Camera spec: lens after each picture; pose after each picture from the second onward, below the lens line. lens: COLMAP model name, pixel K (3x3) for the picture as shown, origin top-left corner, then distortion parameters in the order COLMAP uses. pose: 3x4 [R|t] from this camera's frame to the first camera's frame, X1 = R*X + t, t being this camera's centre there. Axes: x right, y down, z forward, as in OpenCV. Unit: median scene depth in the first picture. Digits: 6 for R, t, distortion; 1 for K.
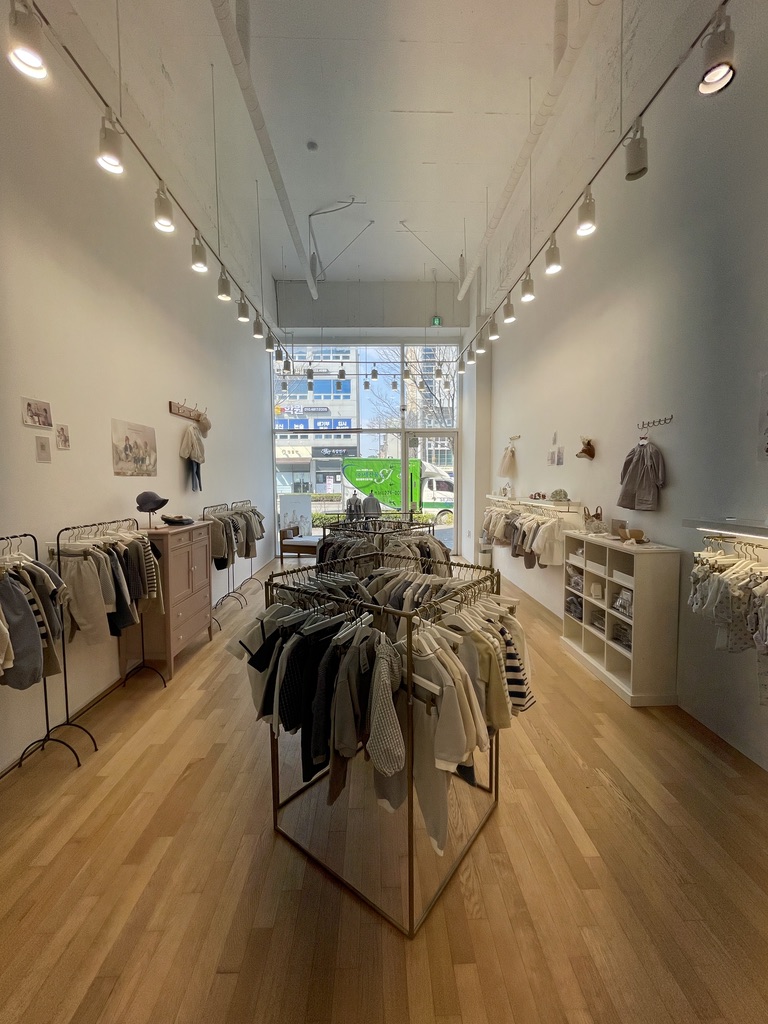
lens RADIAL K [[412.1, 0, 384.0], [0, 412.1, 512.0], [0, 0, 1]] dist [-0.000088, -0.000139]
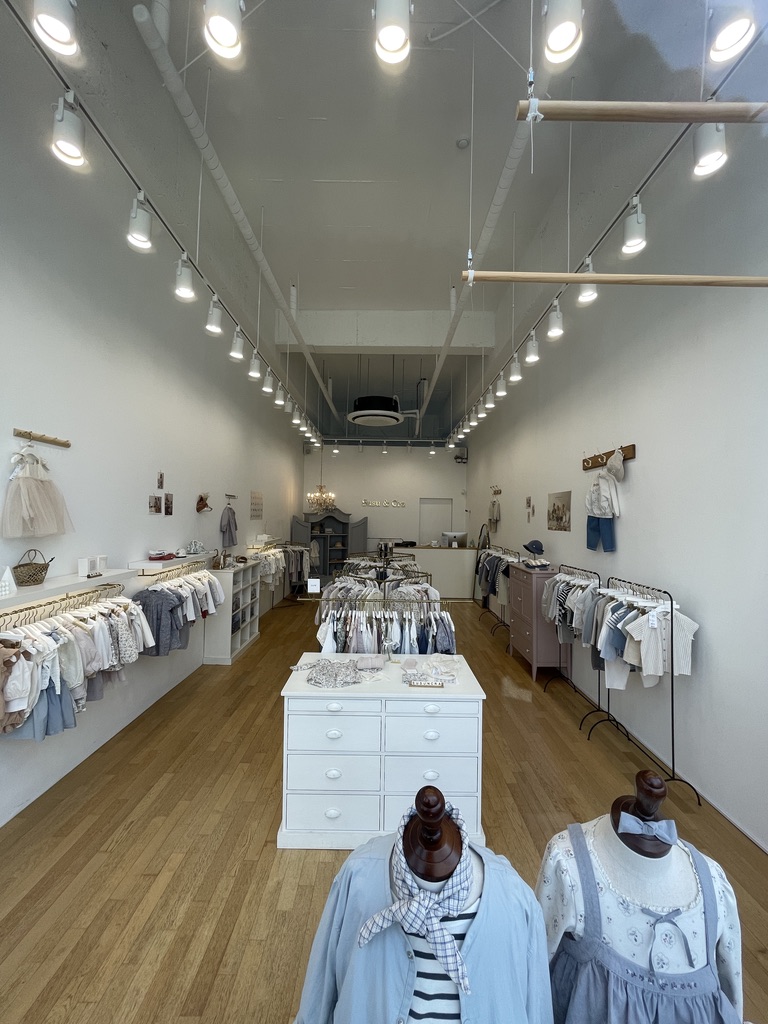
lens RADIAL K [[412.1, 0, 384.0], [0, 412.1, 512.0], [0, 0, 1]] dist [-0.000088, -0.000139]
pose [[-0.999695, -0.012469, 0.021312, -0.056184], [-0.011068, 0.997848, 0.064626, -0.247220], [-0.022072, 0.064370, -0.997682, 2.541372]]
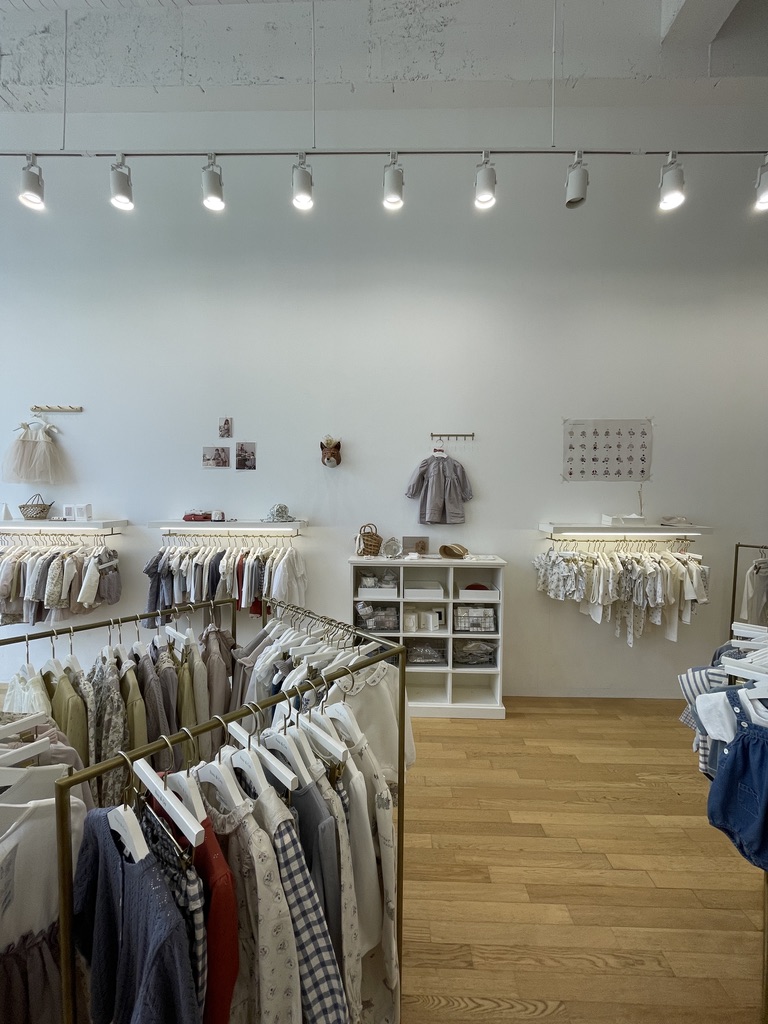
lens RADIAL K [[412.1, 0, 384.0], [0, 412.1, 512.0], [0, 0, 1]] dist [-0.000088, -0.000139]
pose [[0.074293, -0.053898, 0.995779, -0.337847], [0.063523, 0.996766, 0.049212, -0.084236], [-0.995211, 0.059599, 0.077476, 0.992118]]
